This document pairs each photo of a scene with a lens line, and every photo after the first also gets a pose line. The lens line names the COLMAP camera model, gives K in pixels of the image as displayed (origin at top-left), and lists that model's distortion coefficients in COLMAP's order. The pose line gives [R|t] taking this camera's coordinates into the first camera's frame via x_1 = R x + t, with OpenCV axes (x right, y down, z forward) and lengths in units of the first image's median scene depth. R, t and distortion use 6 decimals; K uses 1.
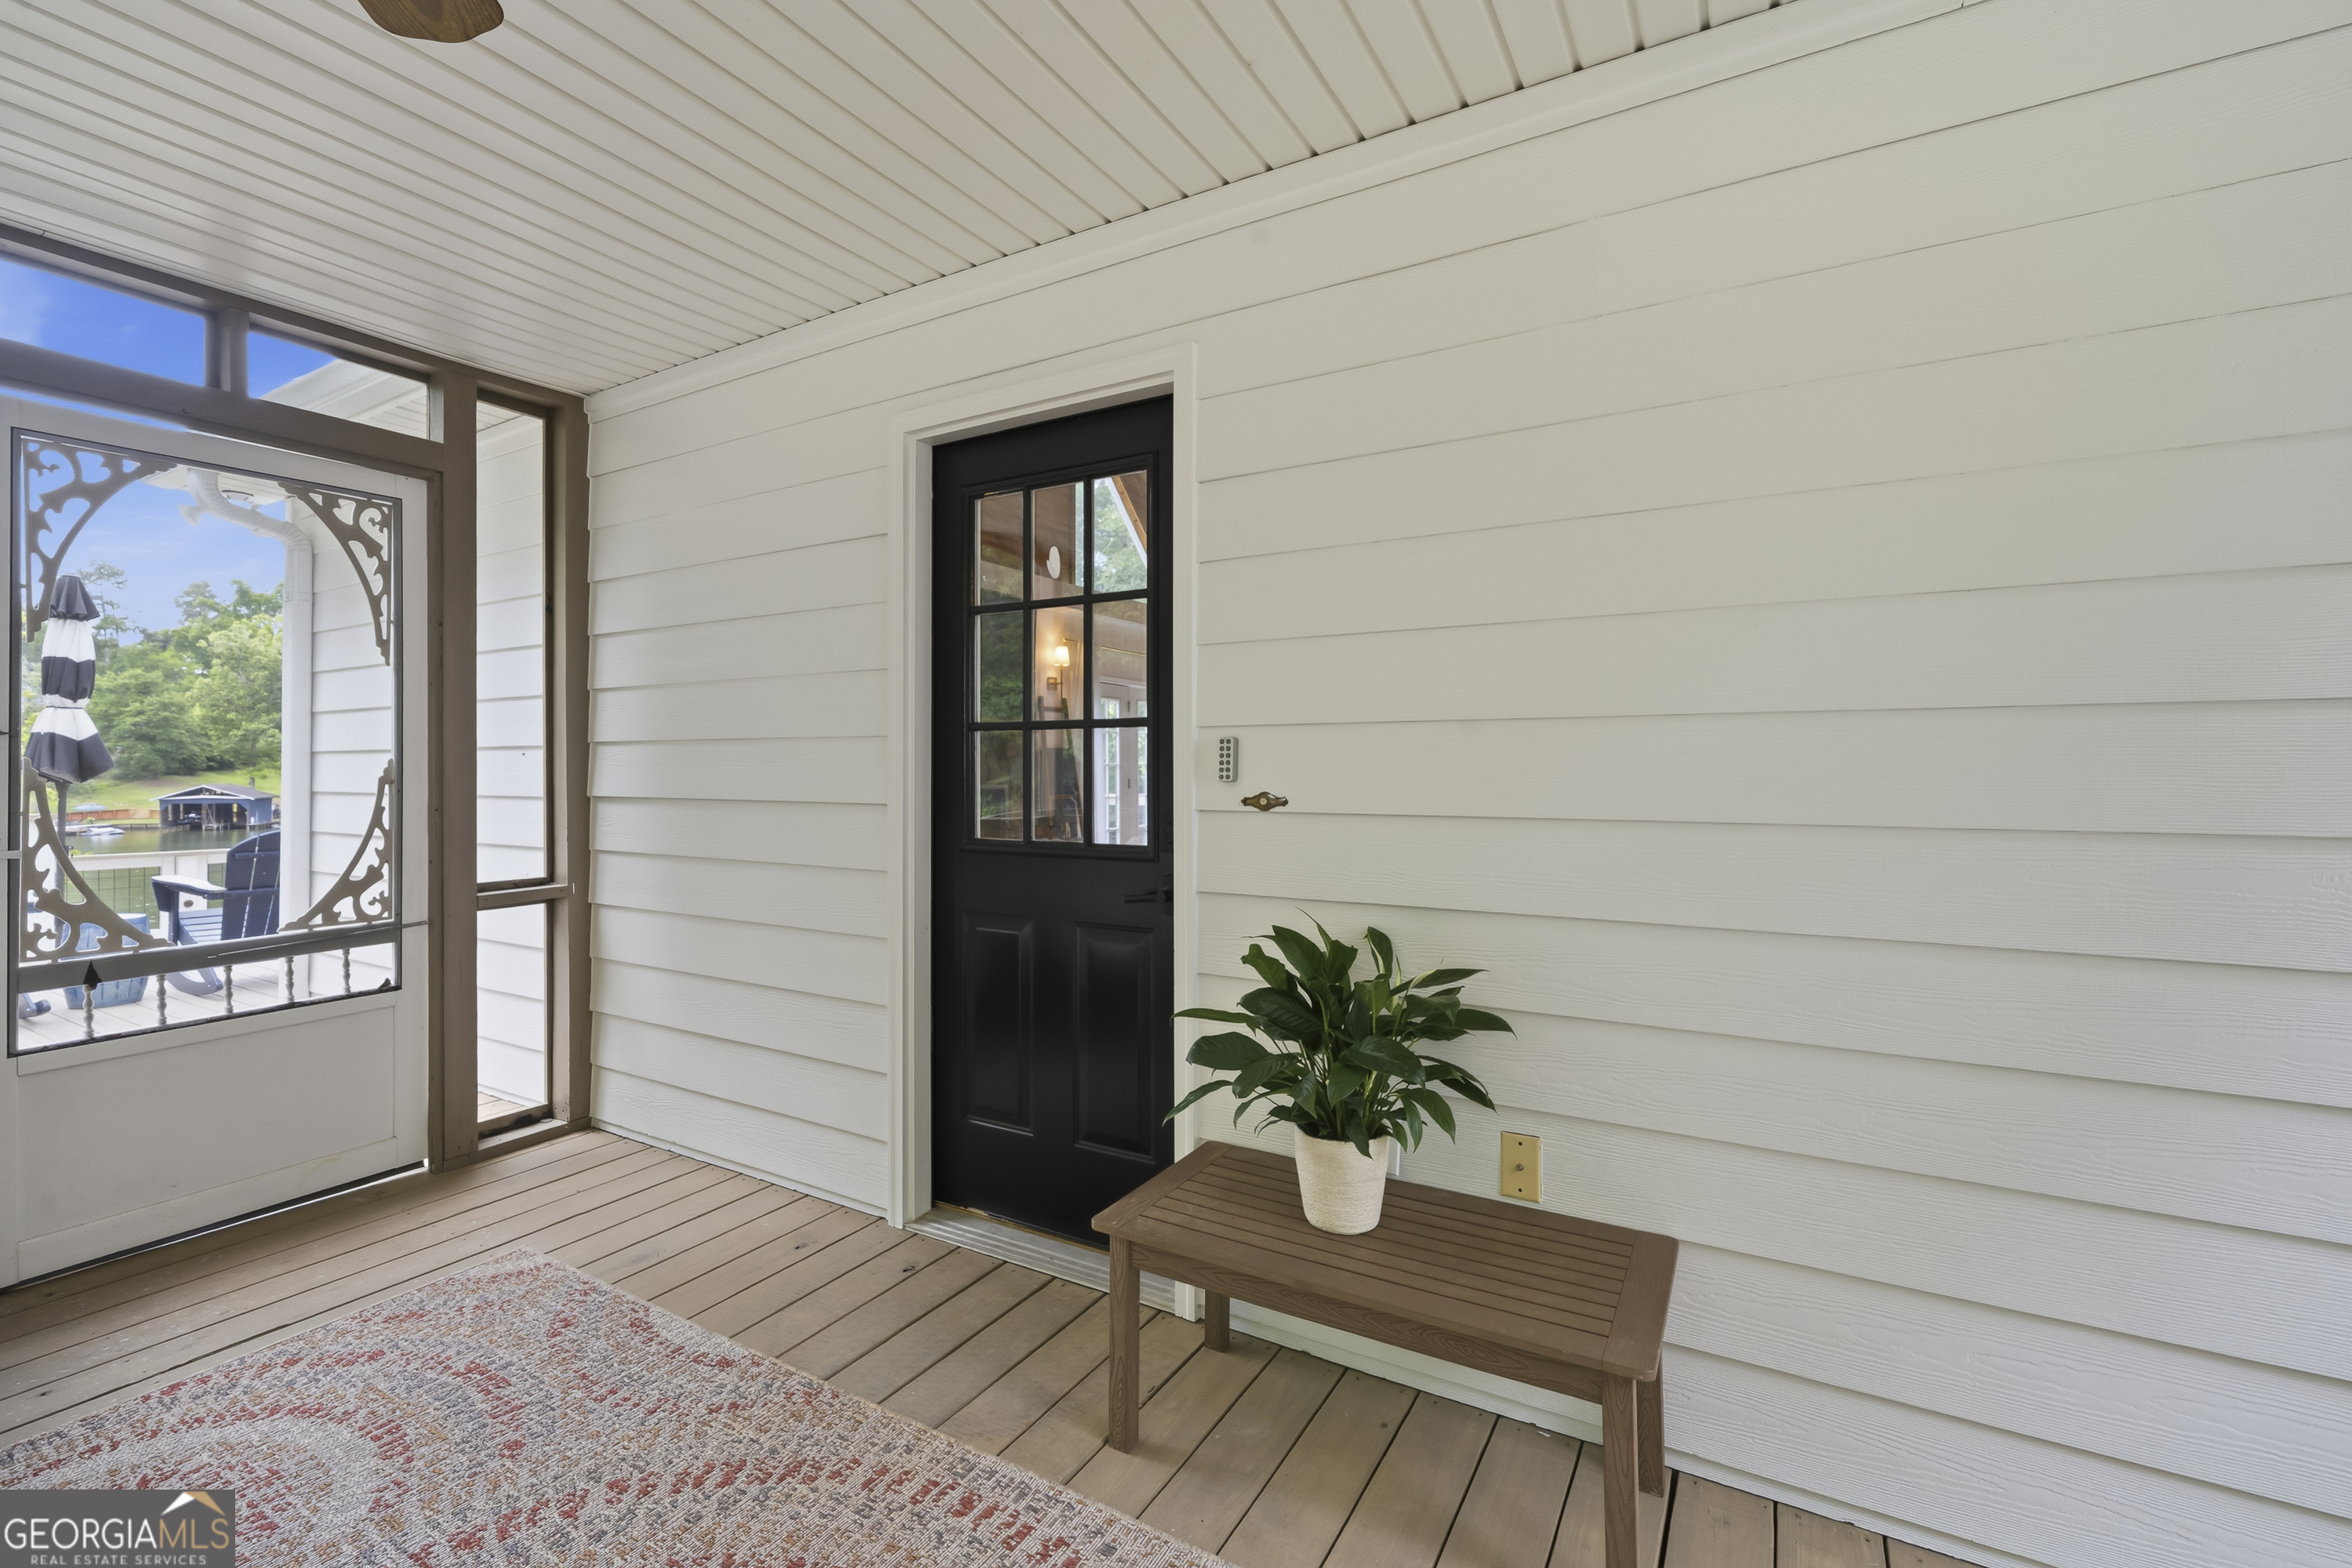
lens RADIAL K [[1009.4, 0, 1179.4], [0, 1009.4, 756.1], [0, 0, 1]] dist [-0.004271, -0.000045]
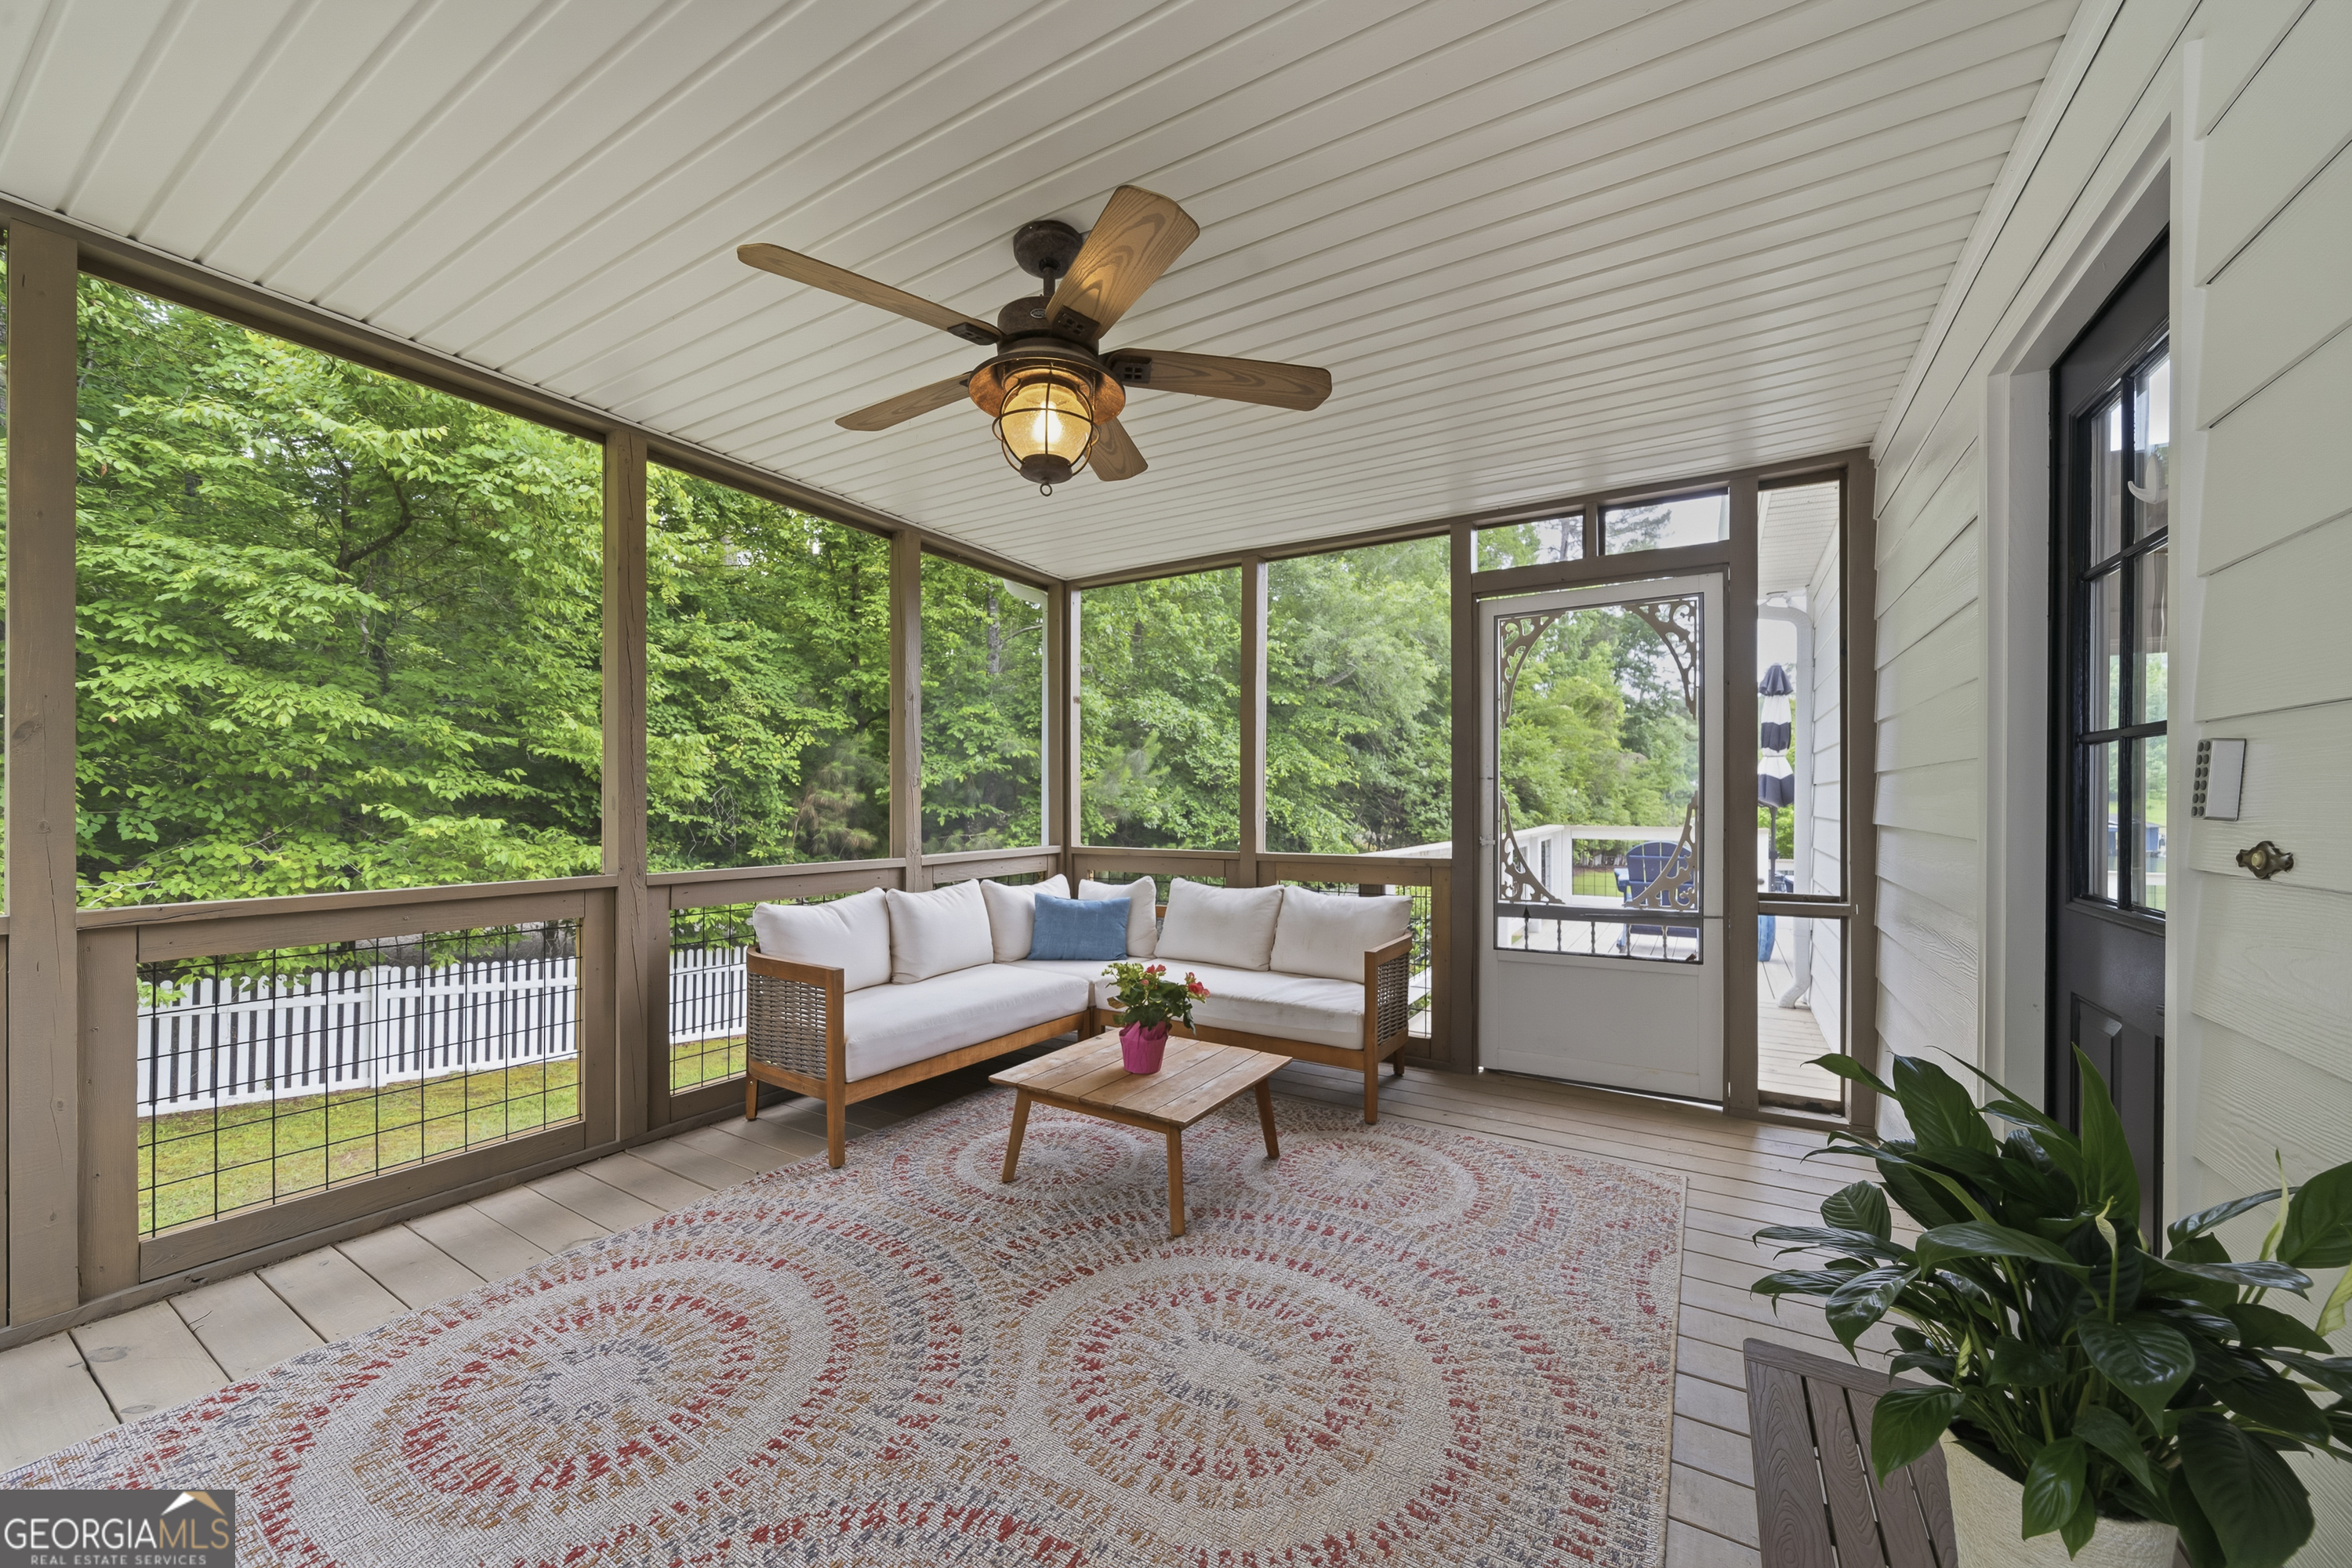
lens RADIAL K [[876.3, 0, 1167.4], [0, 876.3, 799.4], [0, 0, 1]] dist [-0.006772, 0.000678]
pose [[-0.023438, 0.002120, -0.999723, 0.373535], [0.010640, 0.999942, 0.001871, 0.005270], [0.999669, -0.010593, -0.023459, 0.315569]]
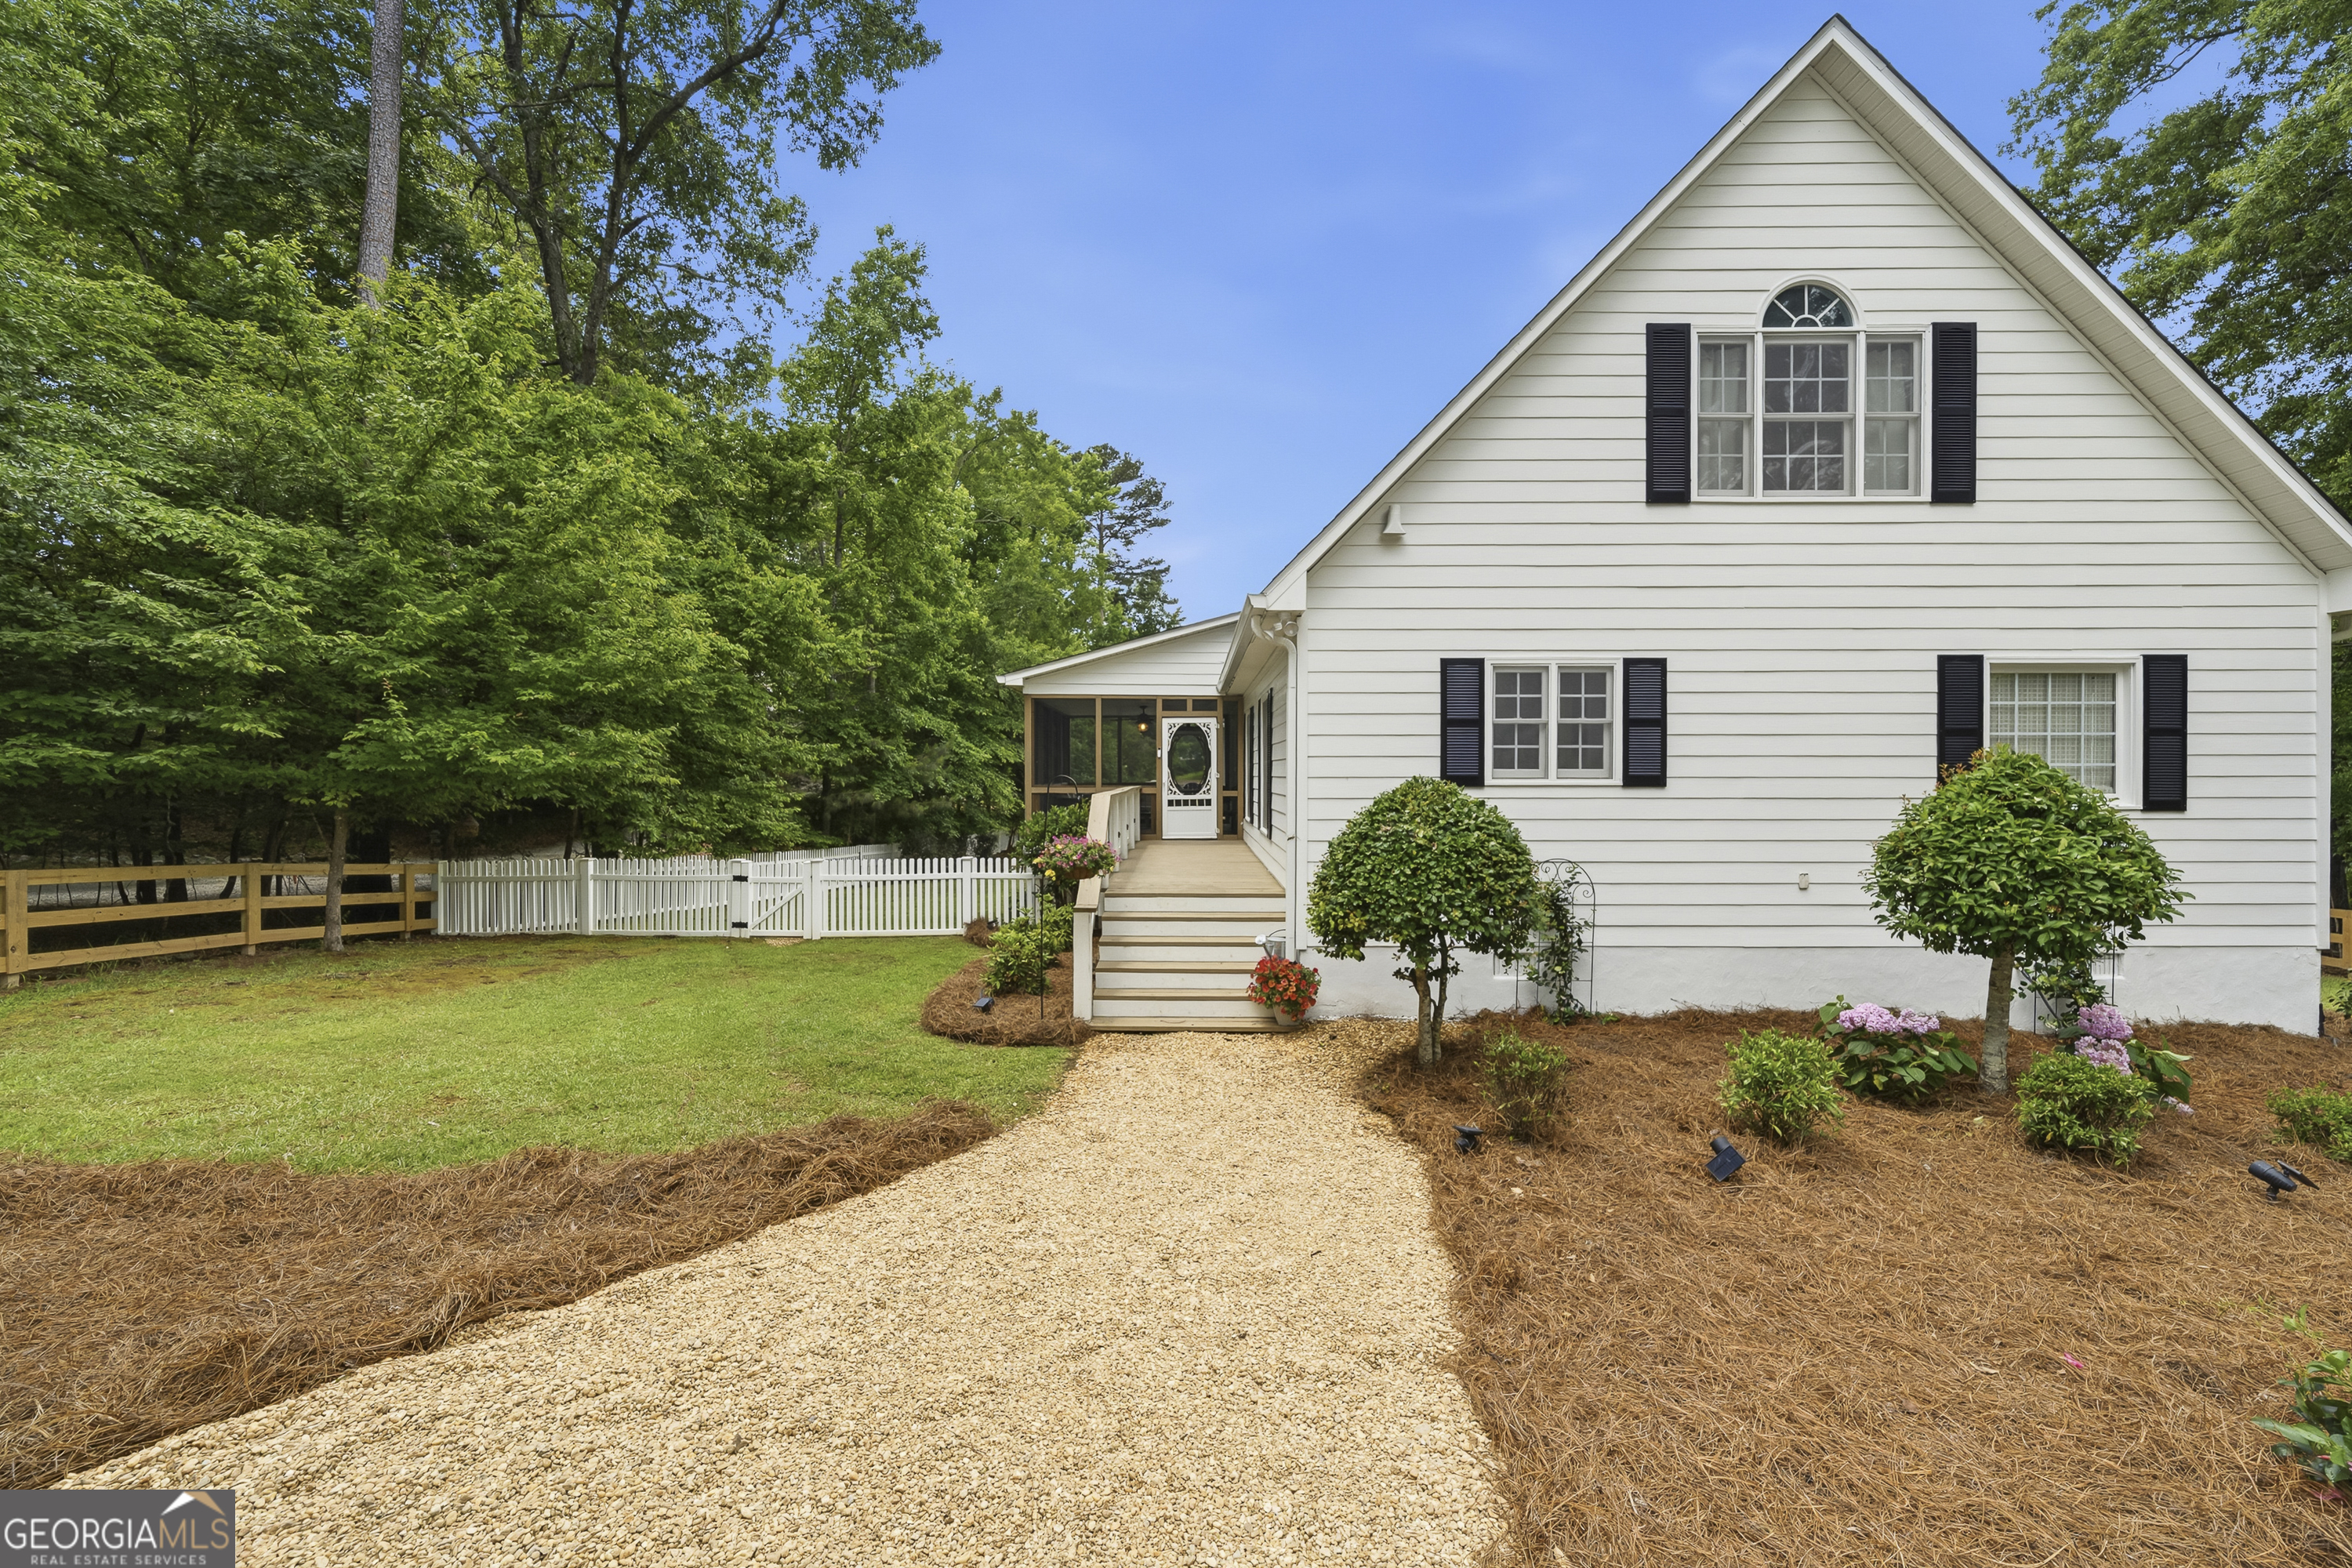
lens RADIAL K [[876.3, 0, 1174.0], [0, 876.3, 776.4], [0, 0, 1]] dist [-0.006772, 0.000678]
pose [[0.490991, 0.005954, -0.871145, 4.647422], [0.013350, 0.999808, 0.014358, -0.036143], [0.871063, -0.018680, 0.490817, -2.331877]]
